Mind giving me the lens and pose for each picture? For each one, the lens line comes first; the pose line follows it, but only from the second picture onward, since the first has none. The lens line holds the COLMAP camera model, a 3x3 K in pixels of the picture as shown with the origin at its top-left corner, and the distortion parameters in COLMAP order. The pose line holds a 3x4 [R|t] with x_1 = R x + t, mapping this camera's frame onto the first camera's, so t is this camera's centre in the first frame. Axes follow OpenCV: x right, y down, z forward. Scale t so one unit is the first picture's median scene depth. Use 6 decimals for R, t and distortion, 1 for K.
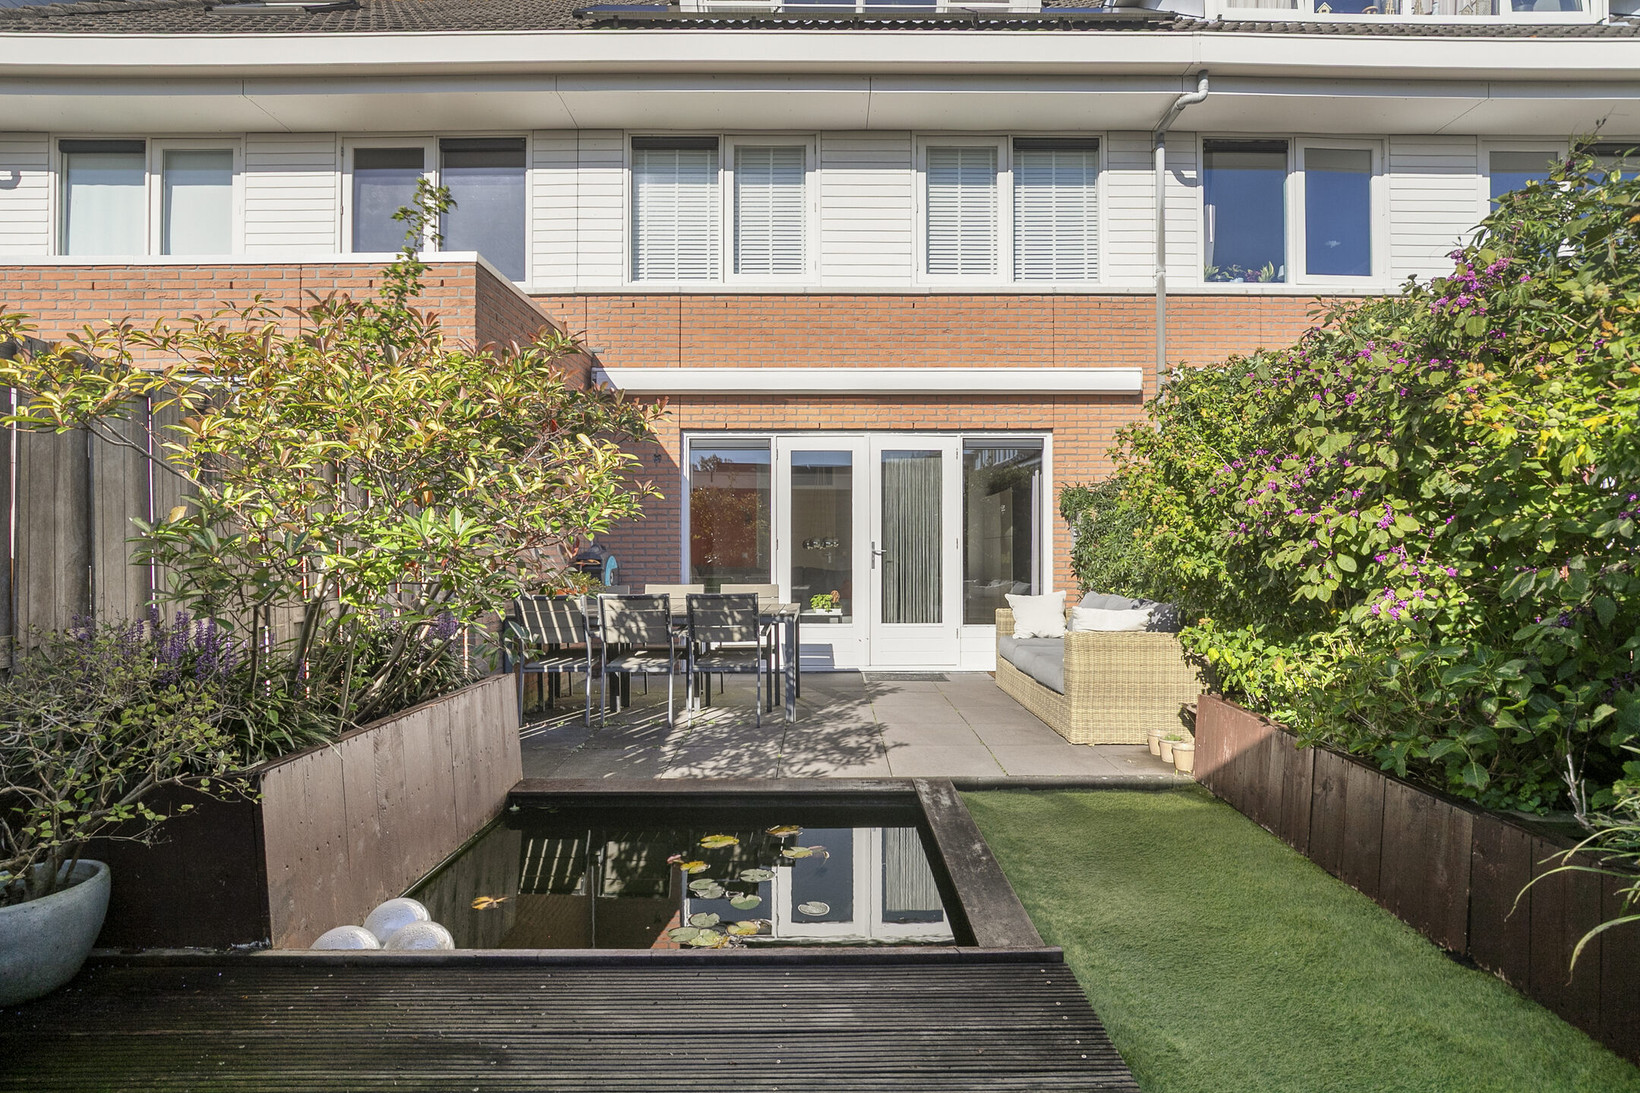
lens RADIAL K [[827.5, 0, 851.0], [0, 827.5, 549.2], [0, 0, 1]] dist [-0.008494, 0.001720]
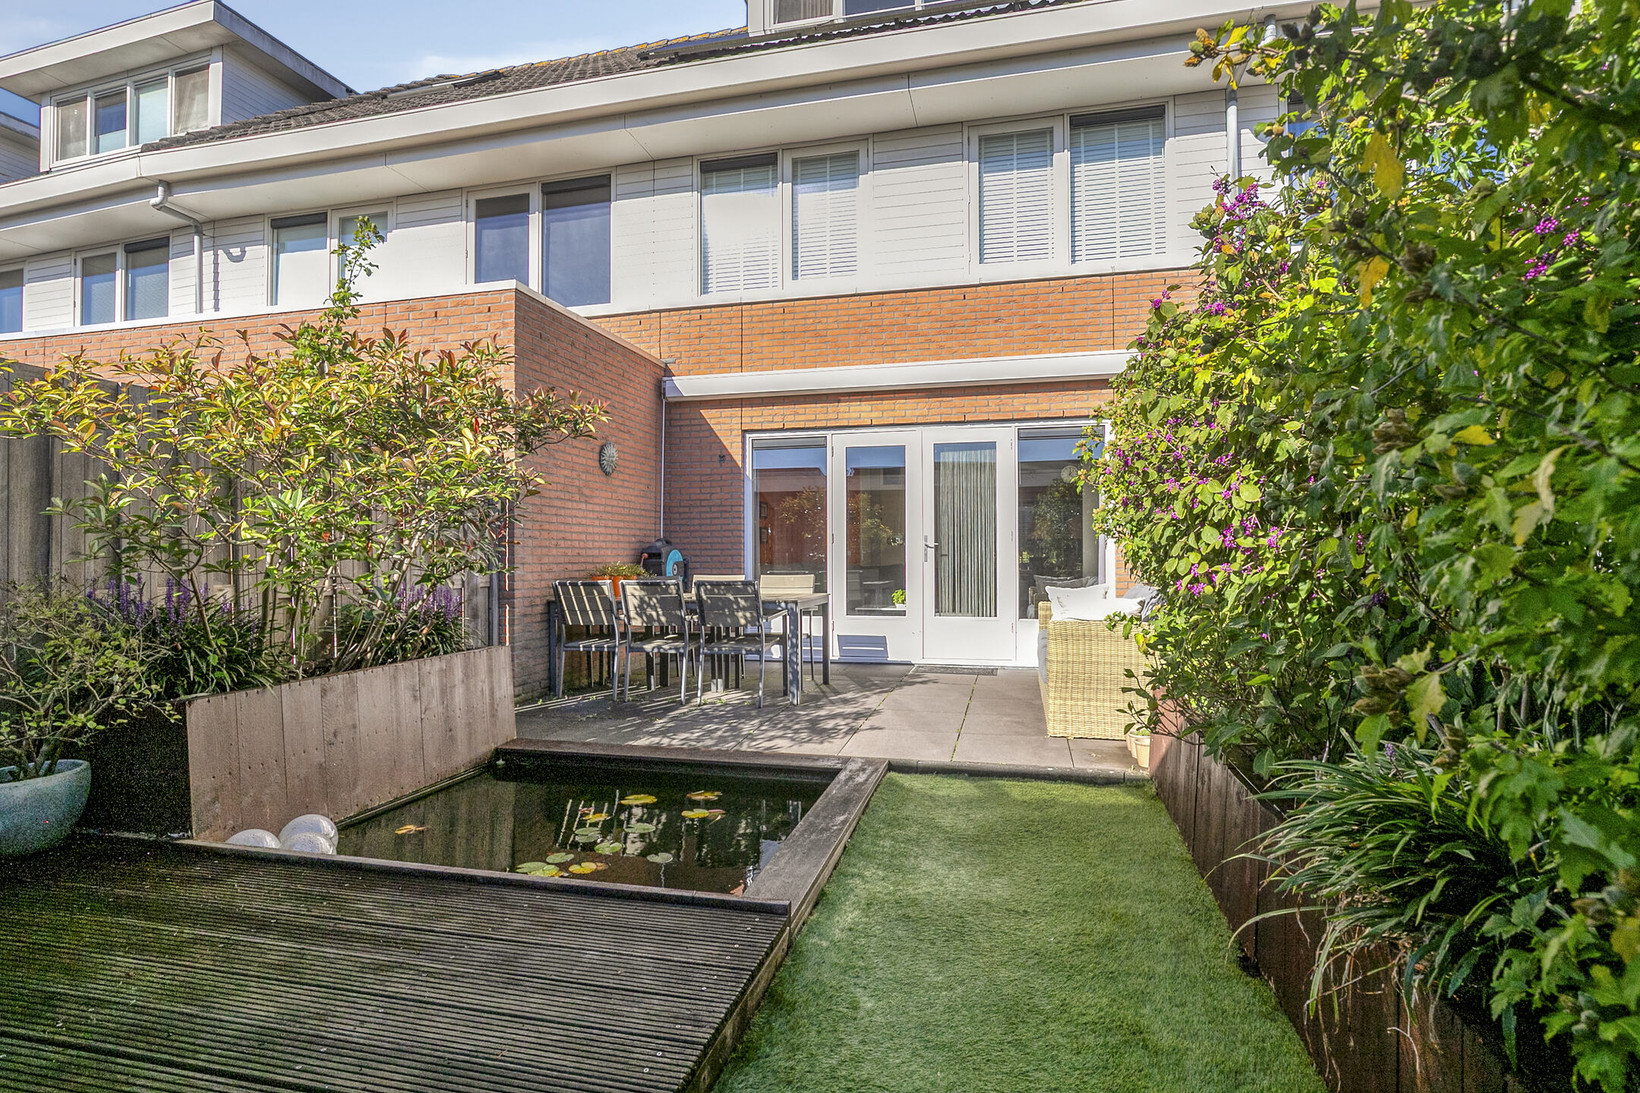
lens RADIAL K [[827.5, 0, 845.5], [0, 827.5, 550.4], [0, 0, 1]] dist [-0.008494, 0.001720]
pose [[0.969904, -0.004957, -0.243437, 0.182670], [0.003985, 0.999982, -0.004488, 0.014206], [0.243455, 0.003383, 0.969906, 0.001513]]
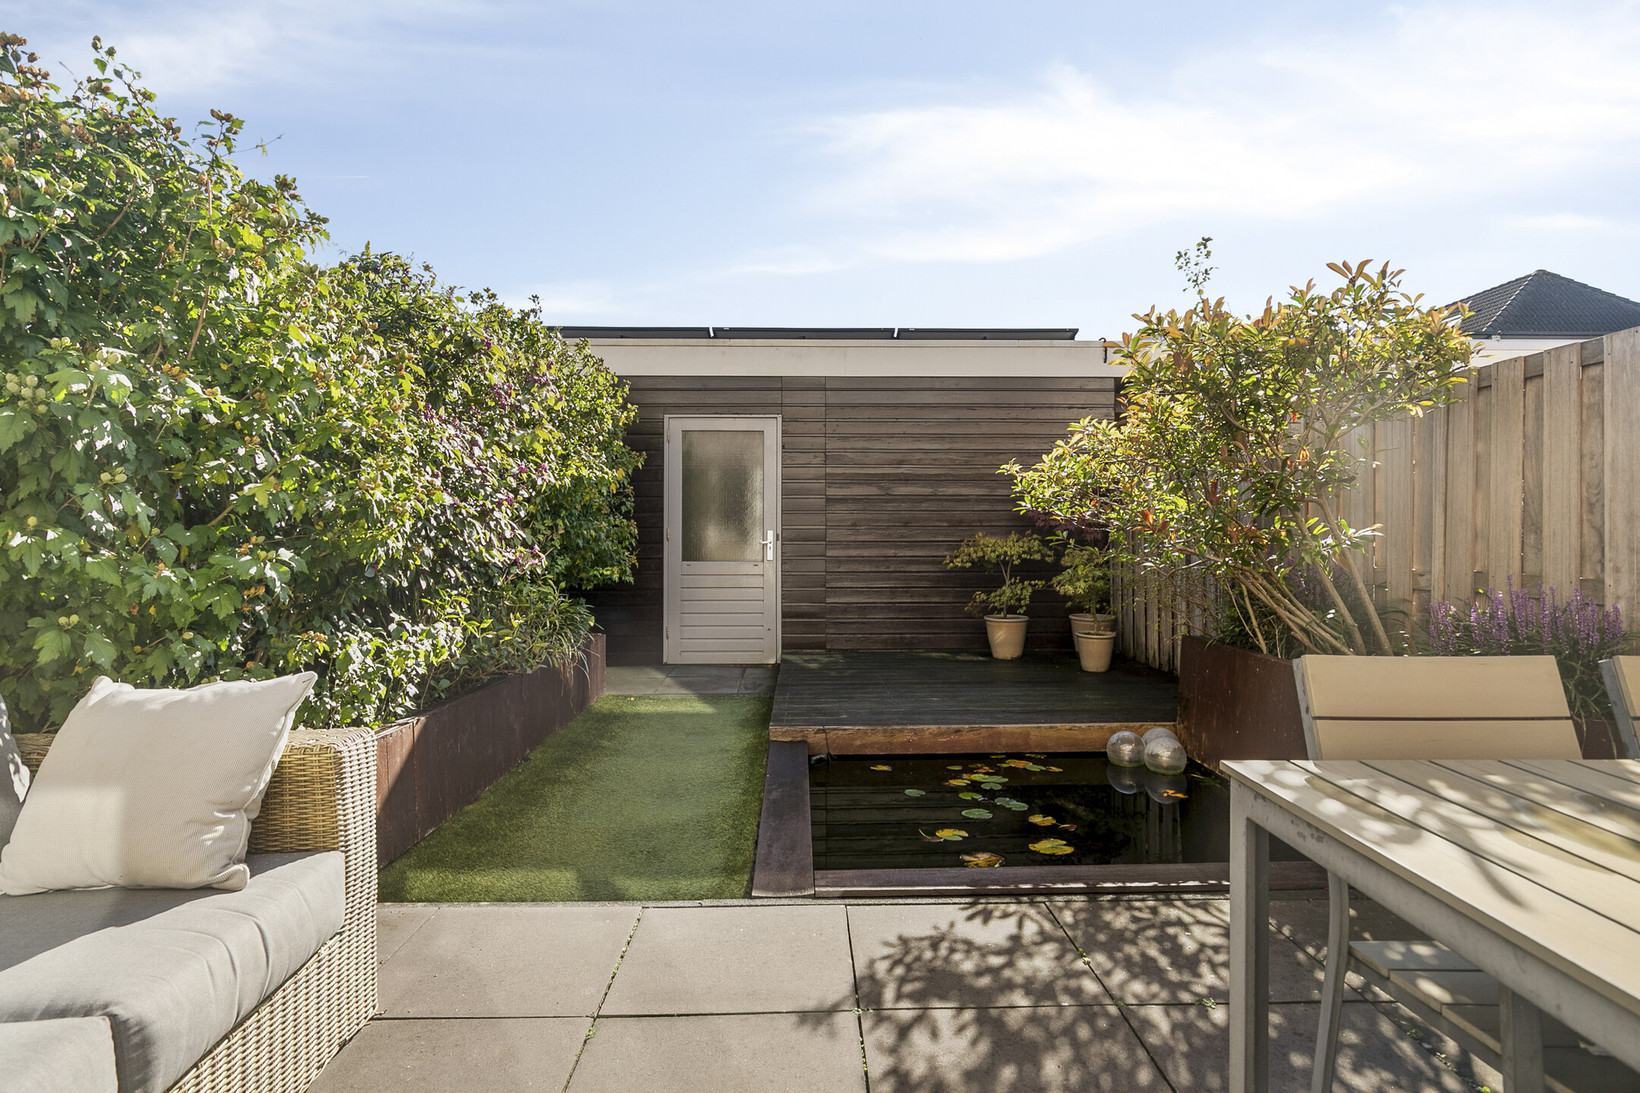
lens RADIAL K [[848.7, 0, 812.4], [0, 848.7, 542.2], [0, 0, 1]] dist [-0.003908, -0.000781]
pose [[-0.999781, 0.003310, 0.020665, 0.036400], [0.003526, 0.999939, 0.010463, 0.007834], [-0.020629, 0.010533, -0.999732, 0.934861]]
